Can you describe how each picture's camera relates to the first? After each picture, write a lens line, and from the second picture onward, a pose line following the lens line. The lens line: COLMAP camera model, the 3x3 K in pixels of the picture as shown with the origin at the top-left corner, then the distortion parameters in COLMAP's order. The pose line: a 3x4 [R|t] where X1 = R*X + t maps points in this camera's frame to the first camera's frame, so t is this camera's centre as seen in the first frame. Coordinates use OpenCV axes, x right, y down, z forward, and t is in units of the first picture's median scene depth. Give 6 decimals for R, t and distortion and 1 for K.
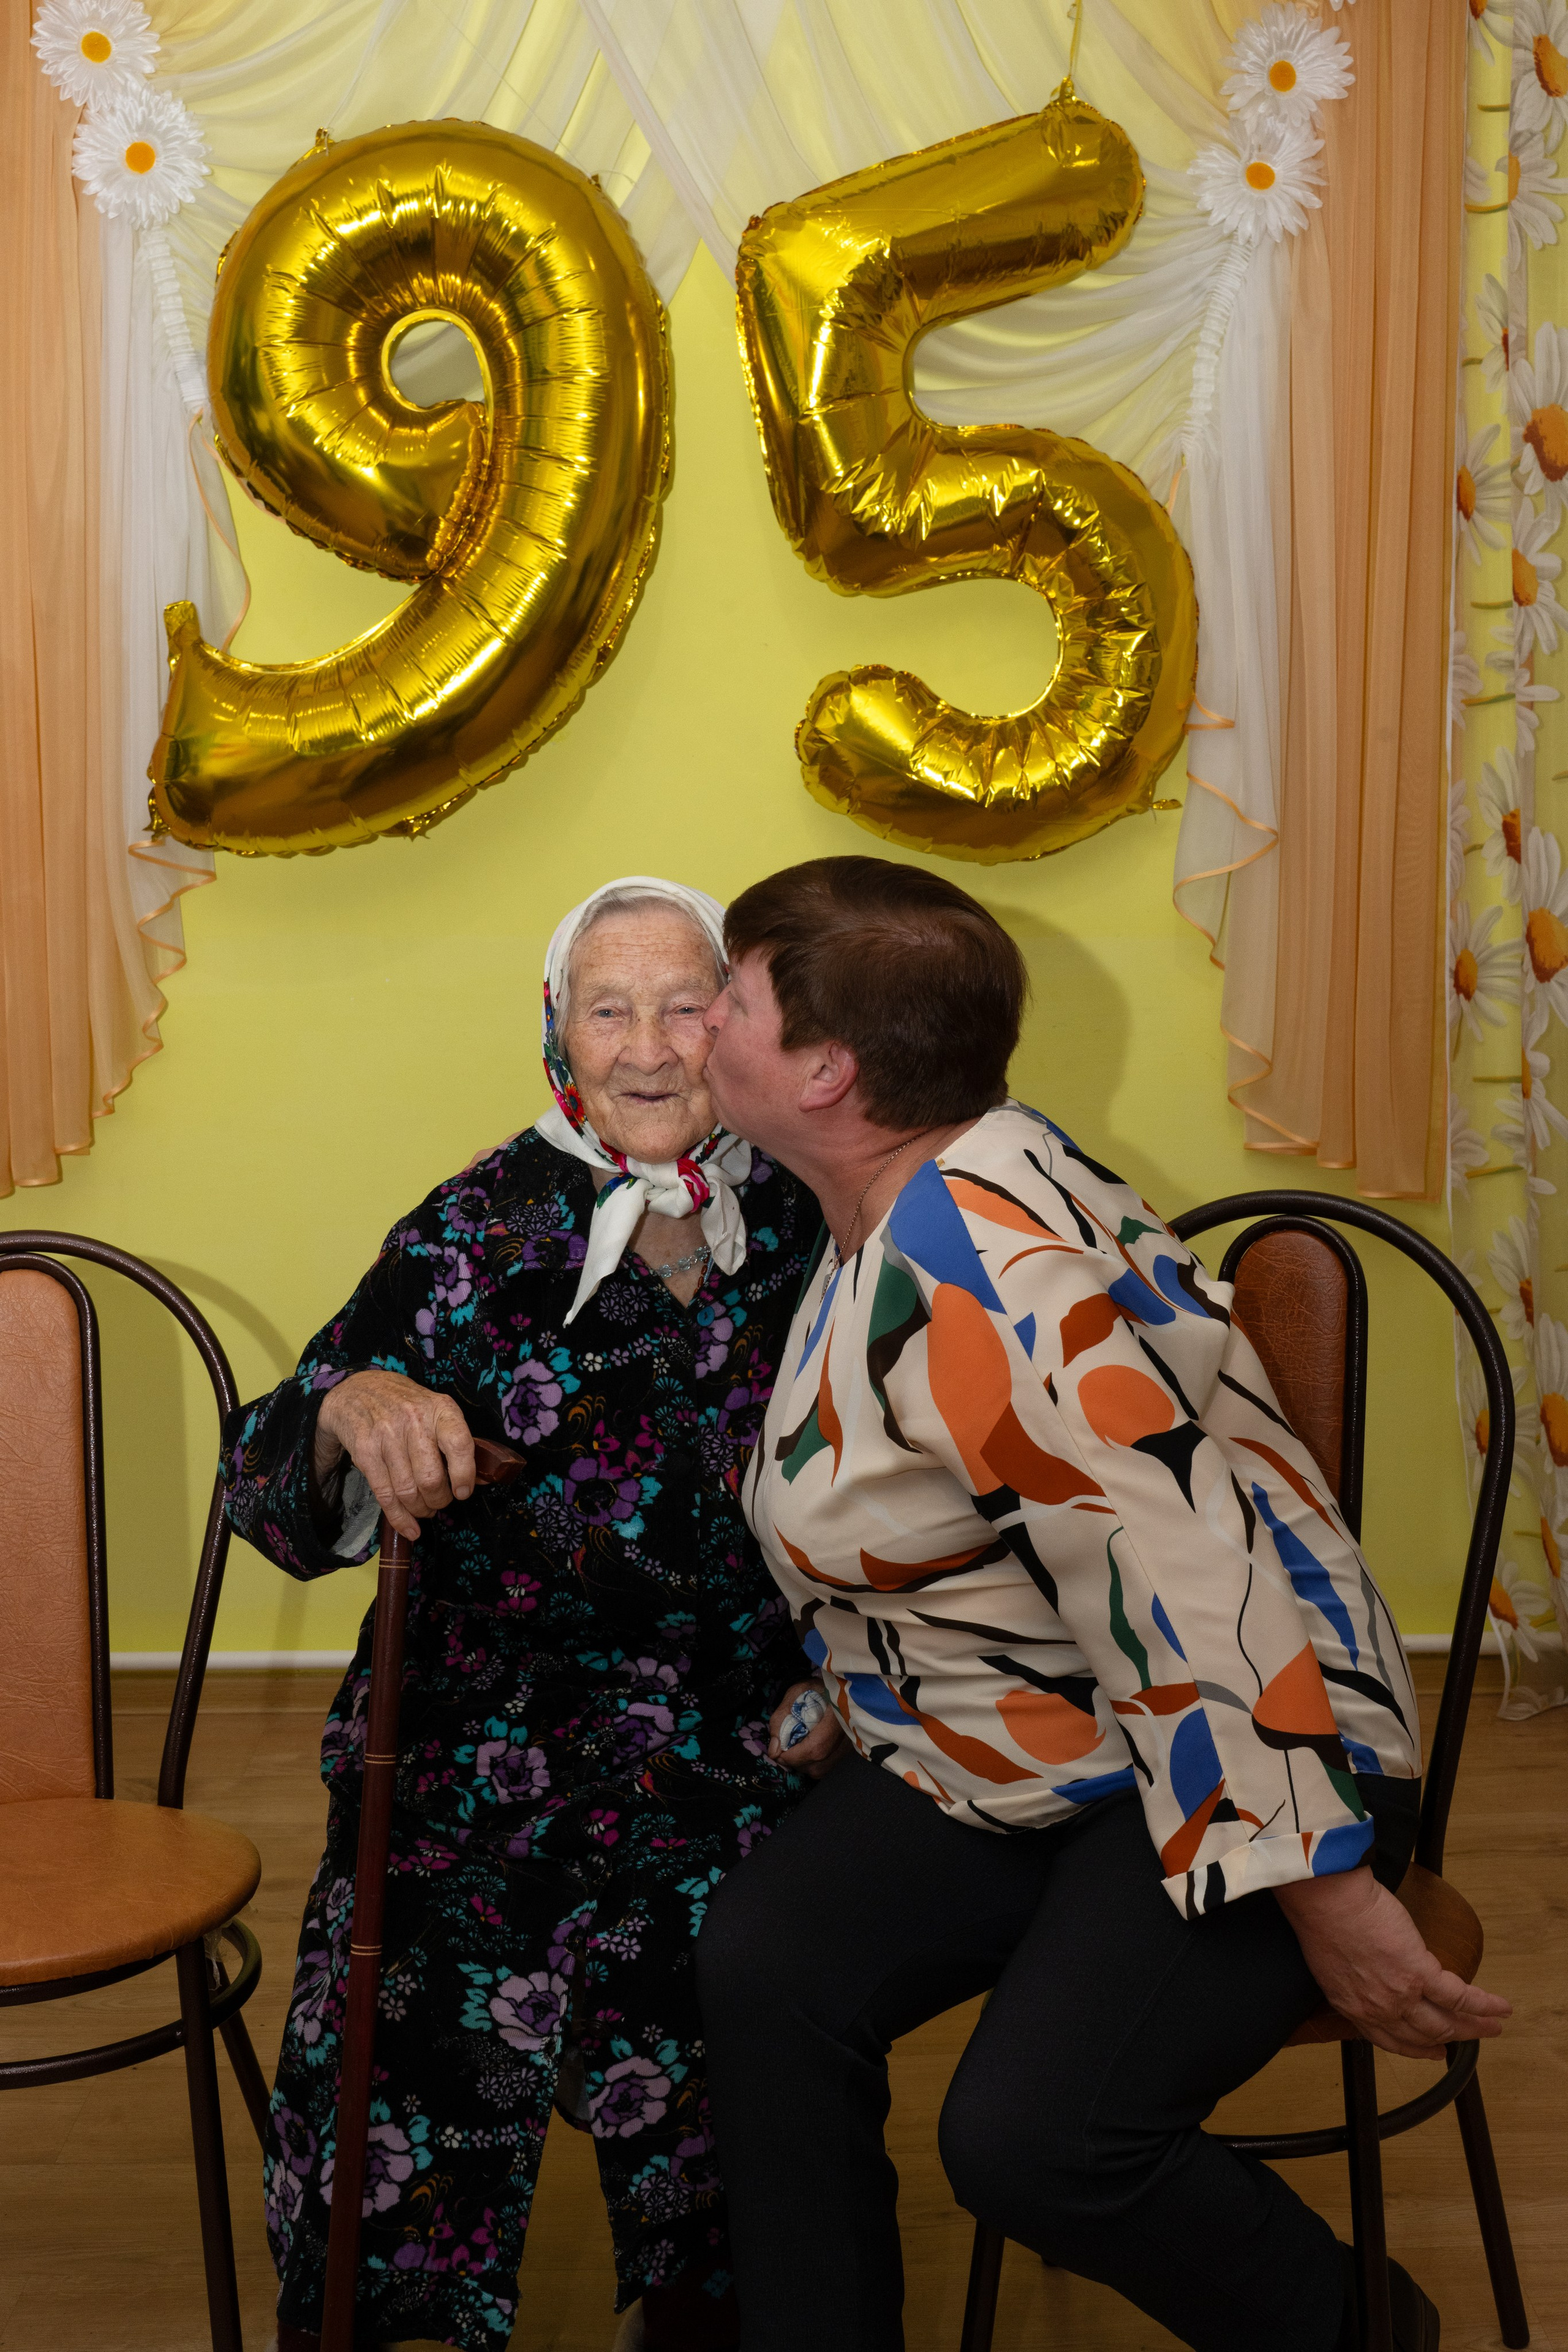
lens RADIAL K [[3115.5, 0, 791.4], [0, 3115.5, 1189.2], [0, 0, 1]] dist [-0.002154, 0.000000]
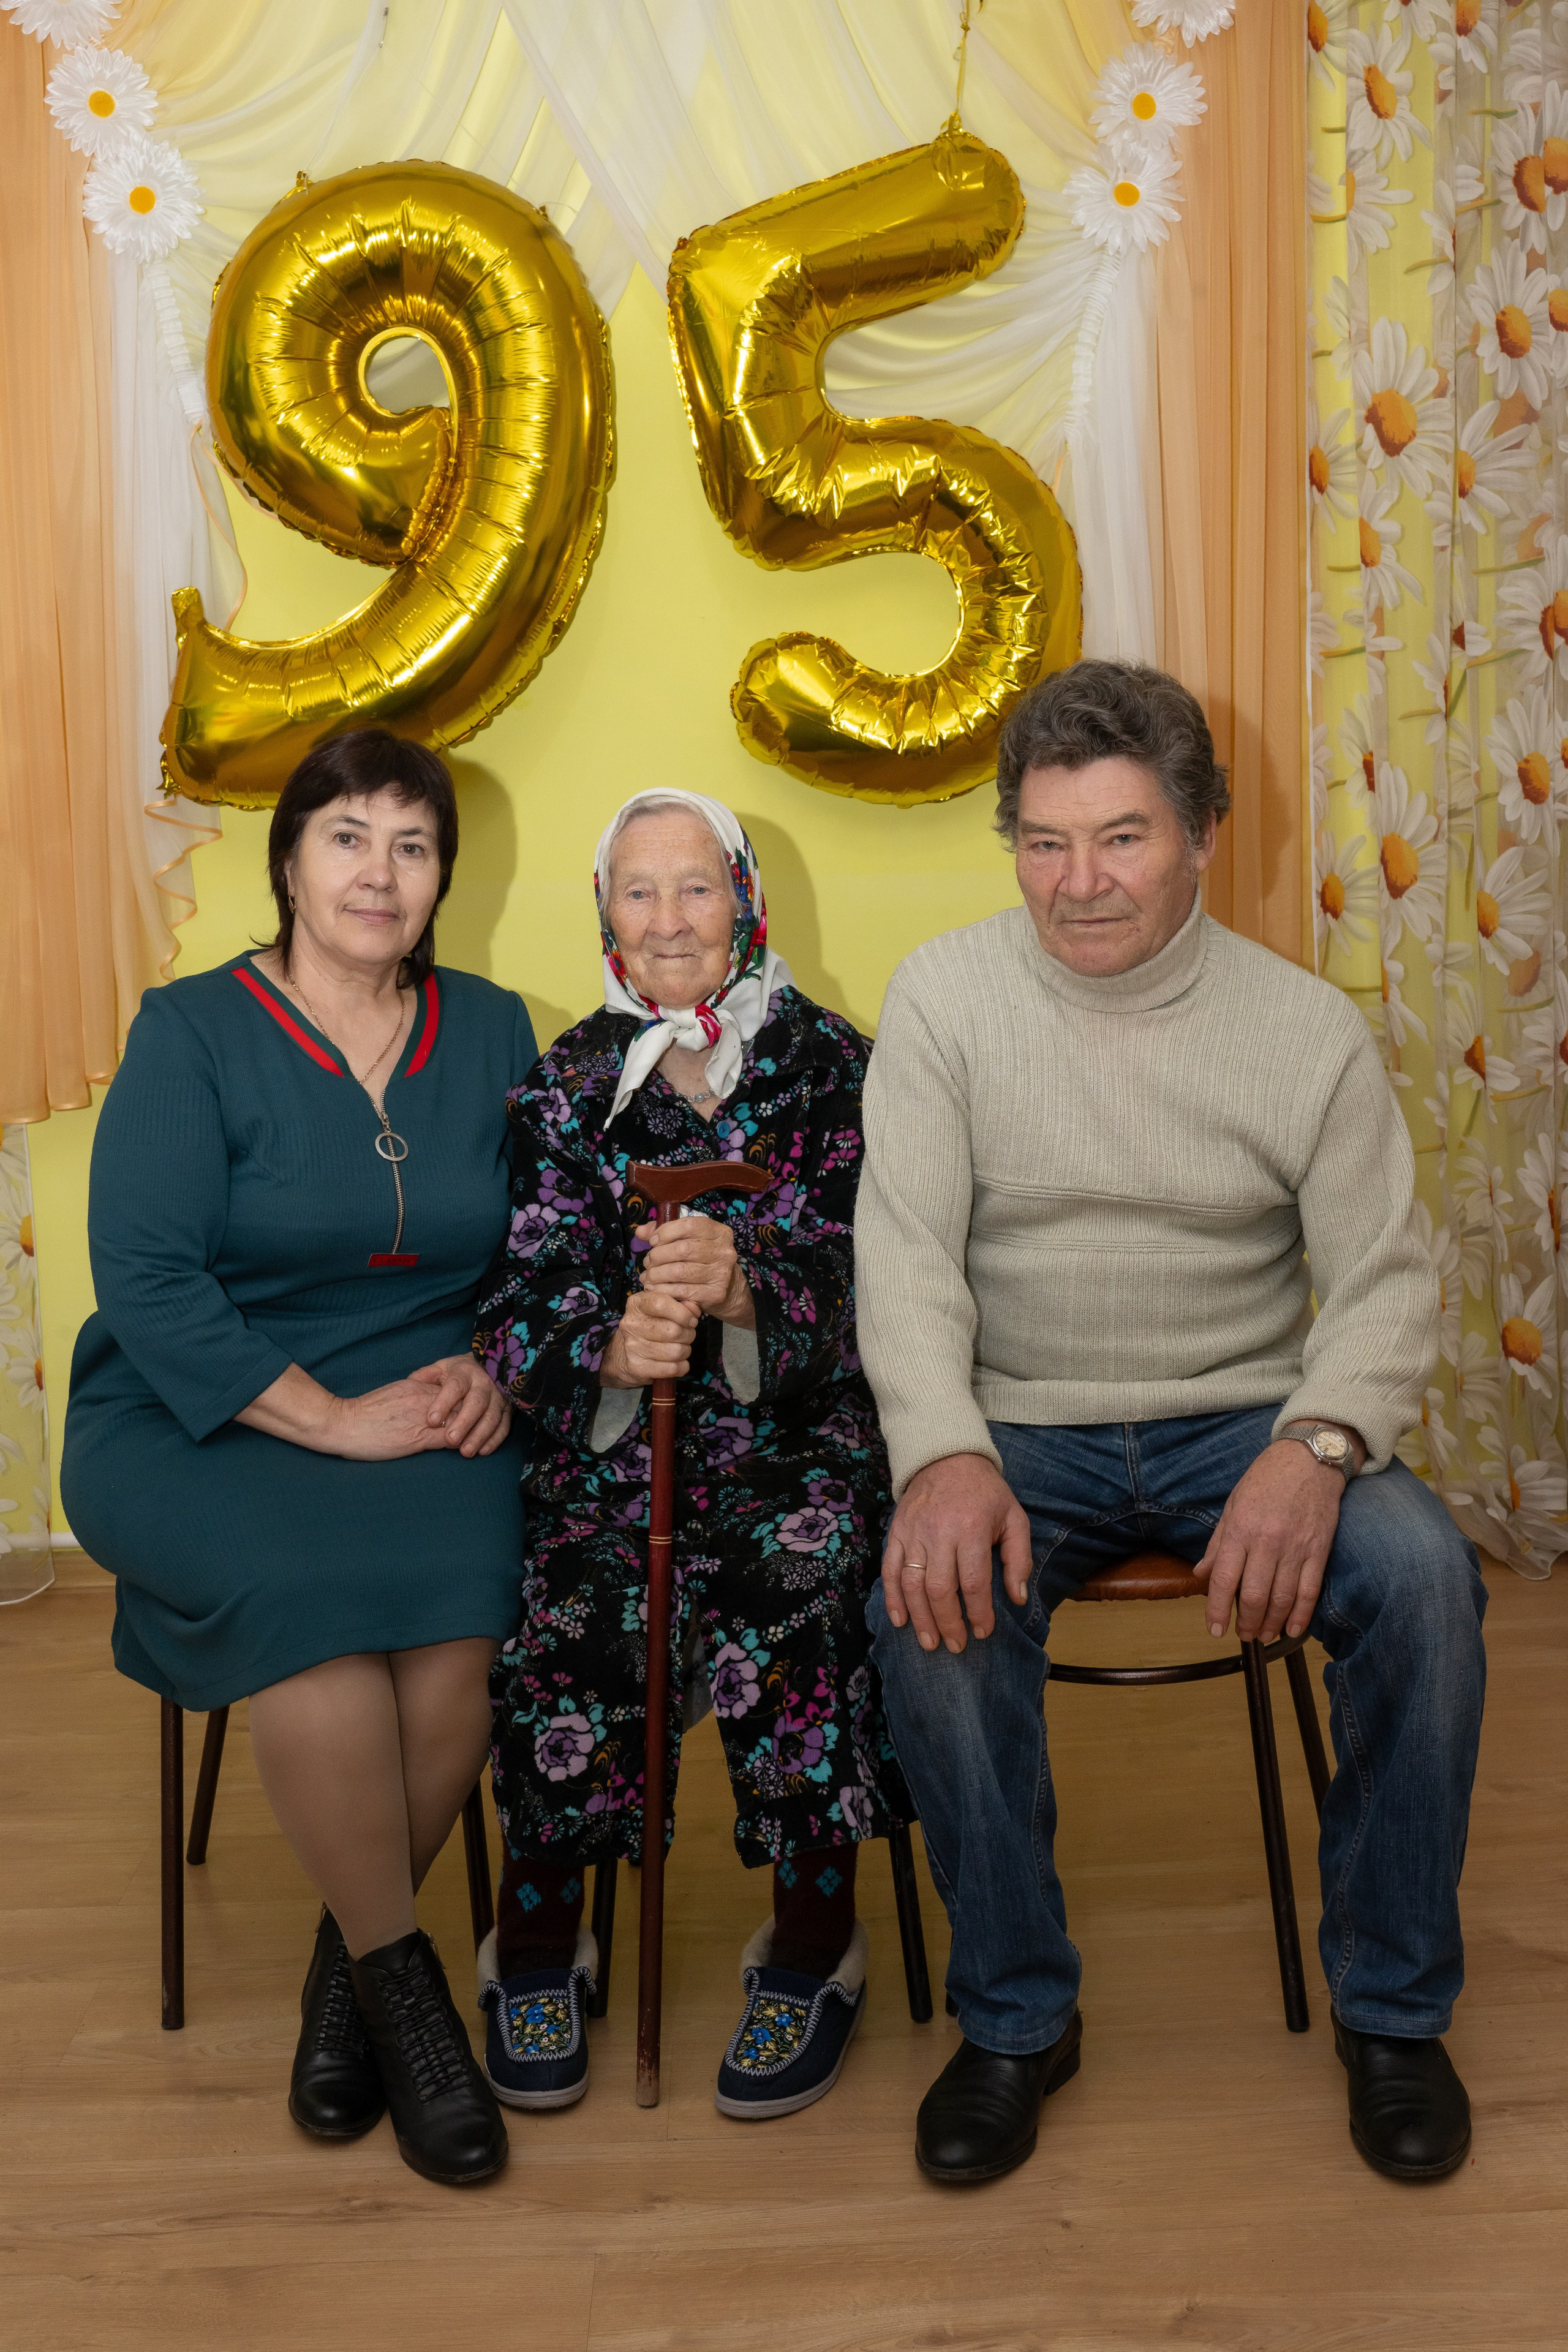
lens RADIAL K [[3115.5, 0, 779.5], [0, 3115.5, 1169.3], [0, 0, 1]] dist [-0.002154, 0.000000]
pose [[0.999770, -0.021075, -0.004087, 0.020795], [0.021014, 0.999674, -0.014482, 0.044349], [0.004391, 0.014393, 0.999887, -0.132386]]
